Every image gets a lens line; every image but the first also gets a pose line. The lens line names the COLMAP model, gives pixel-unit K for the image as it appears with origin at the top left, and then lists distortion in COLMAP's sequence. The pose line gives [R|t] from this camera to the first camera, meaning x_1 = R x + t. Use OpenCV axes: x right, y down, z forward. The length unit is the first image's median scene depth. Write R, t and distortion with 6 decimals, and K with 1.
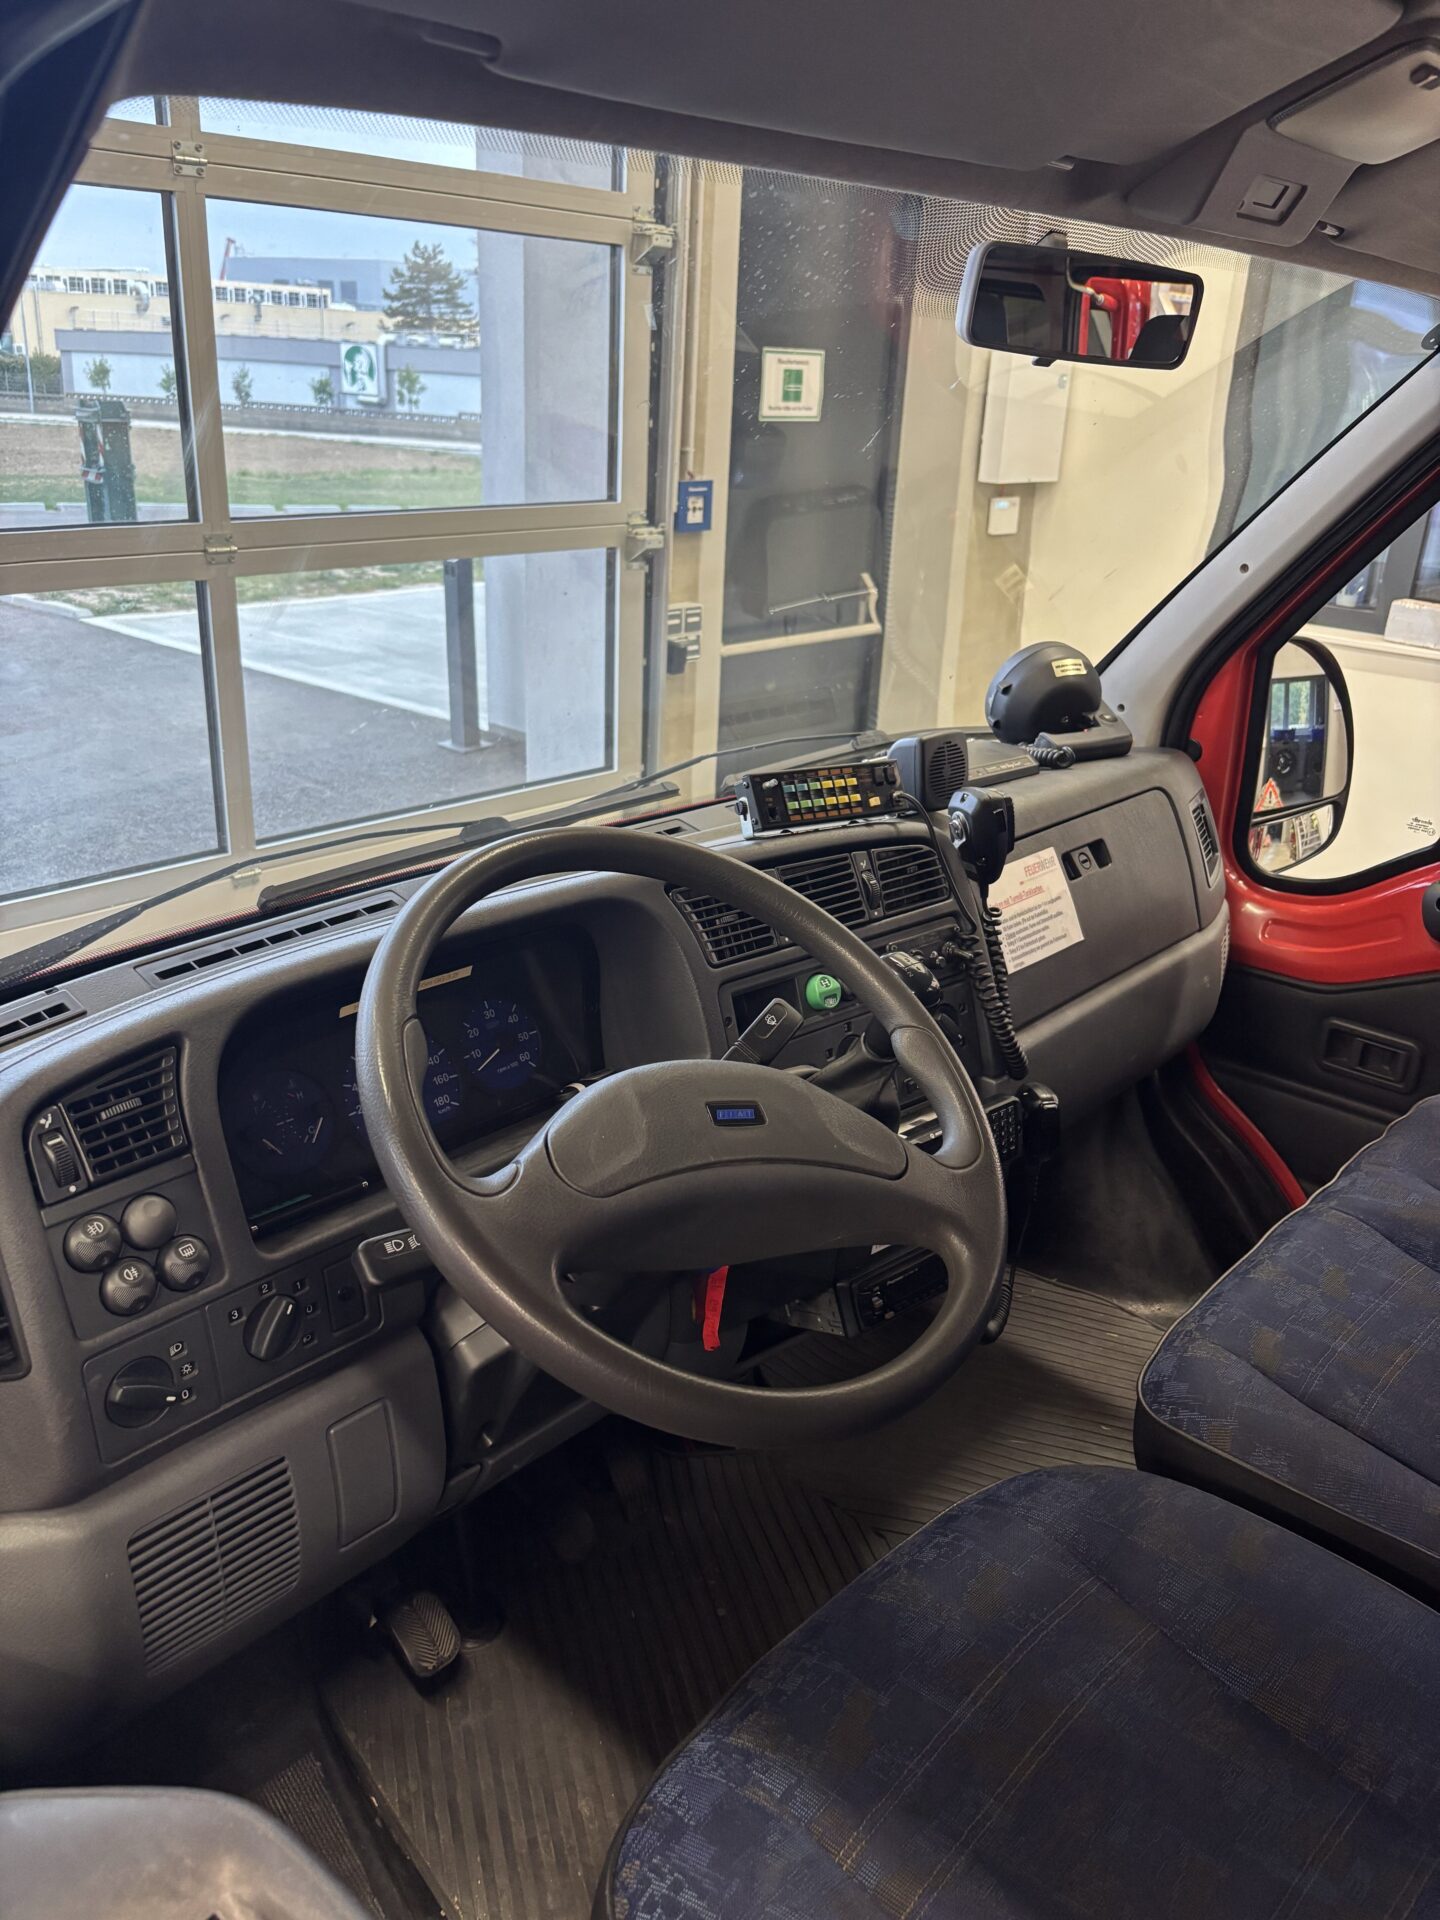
lens RADIAL K [[1501.6, 0, 720.0], [0, 1501.6, 968.0], [0, 0, 1]] dist [0.068661, -0.061329]
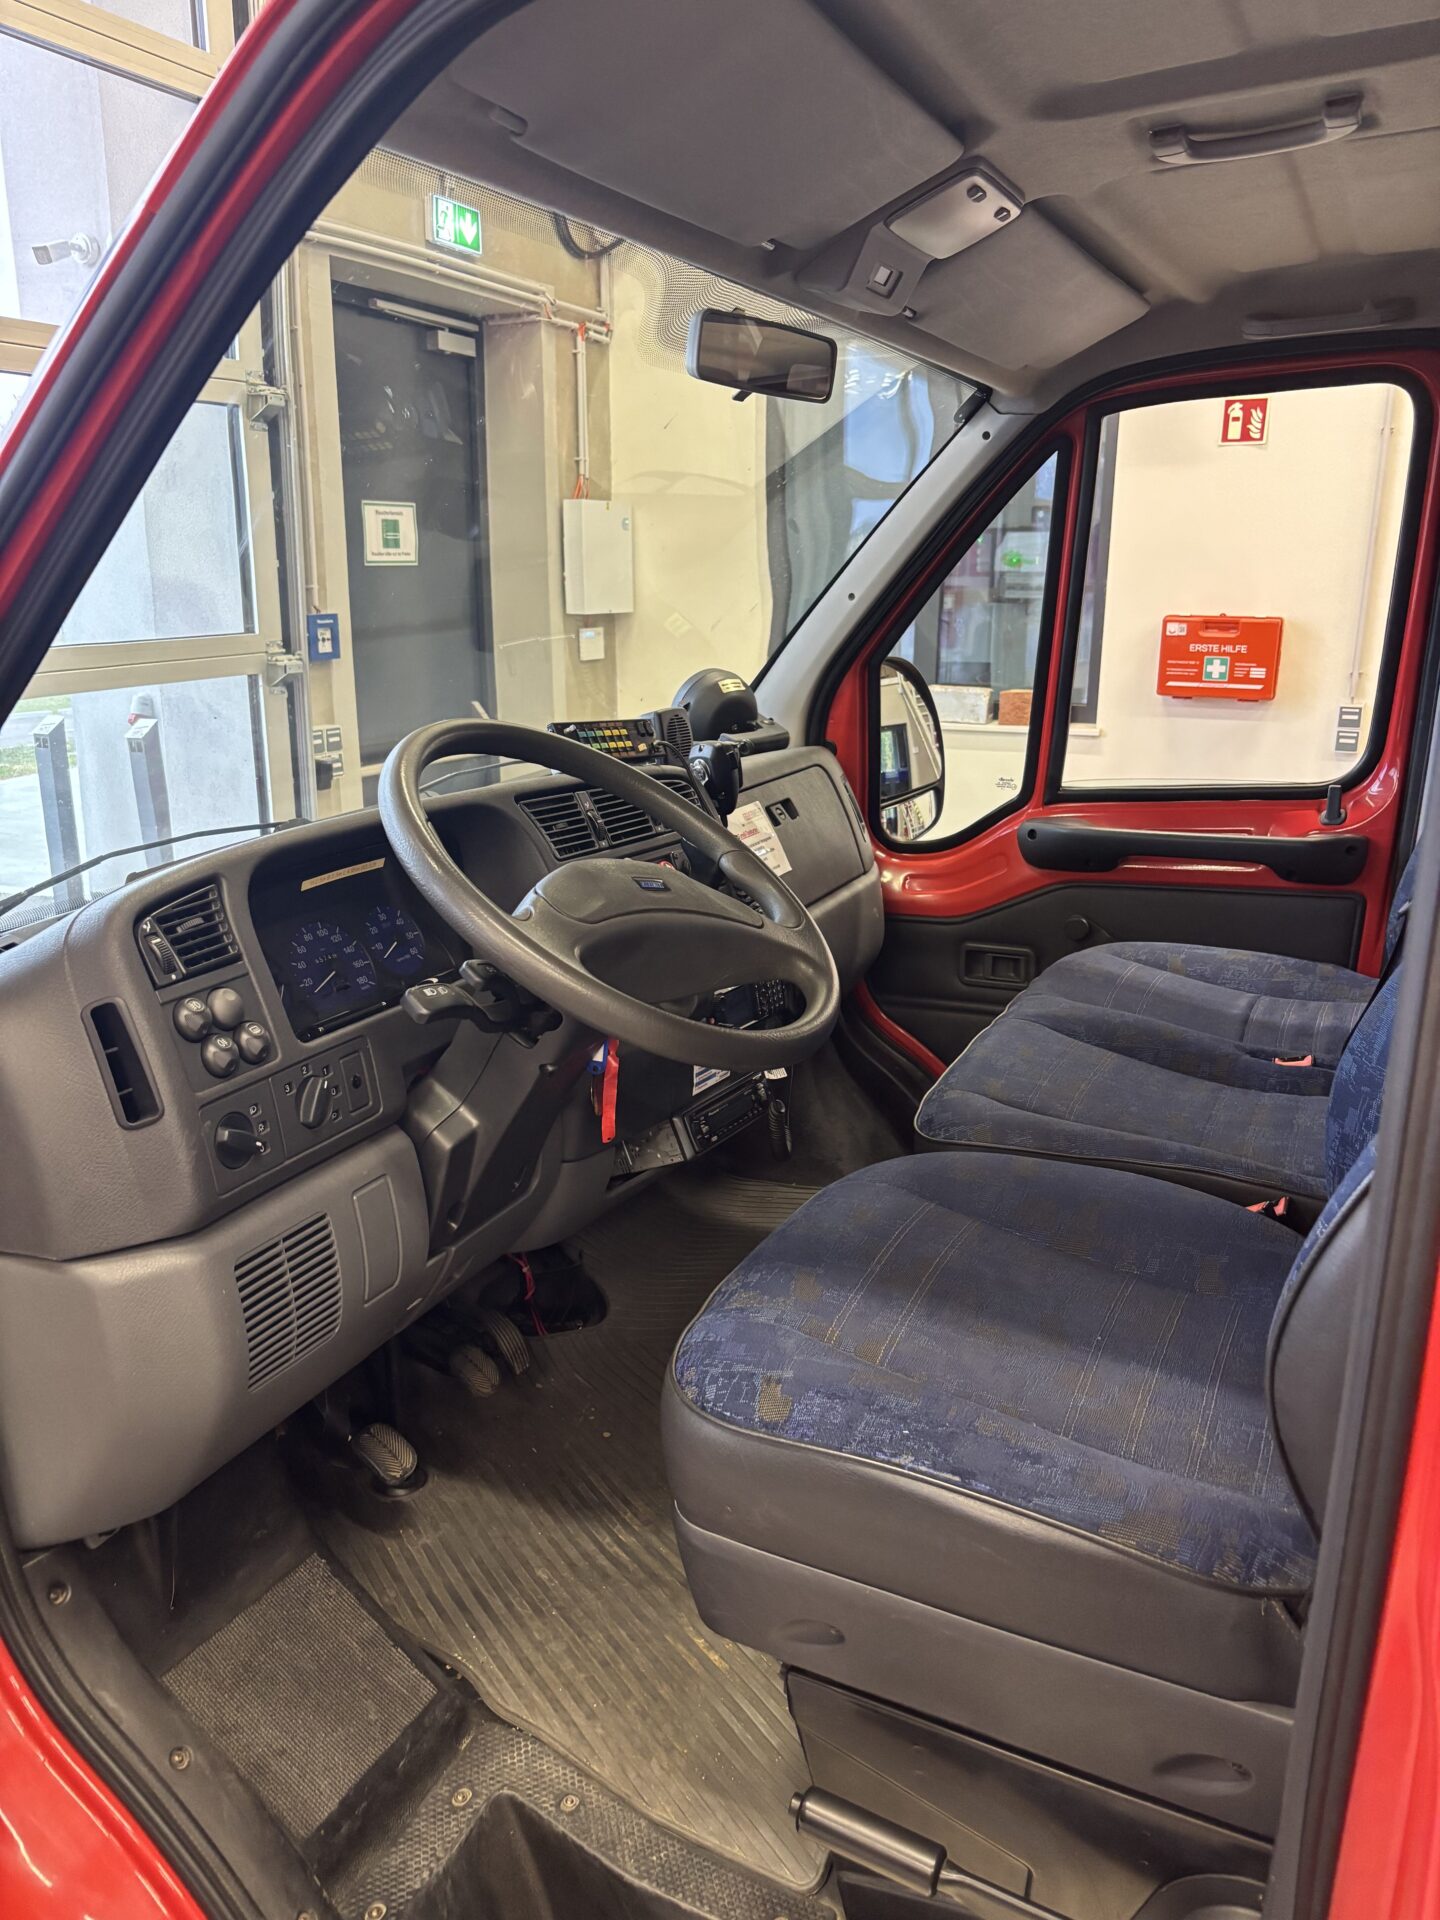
lens RADIAL K [[1501.6, 0, 725.5], [0, 1501.6, 960.5], [0, 0, 1]] dist [0.068661, -0.061329]
pose [[0.951992, -0.120489, 0.281414, -0.152941], [0.153688, 0.983151, -0.098969, 0.148734], [-0.264748, 0.137468, 0.954469, -0.158097]]
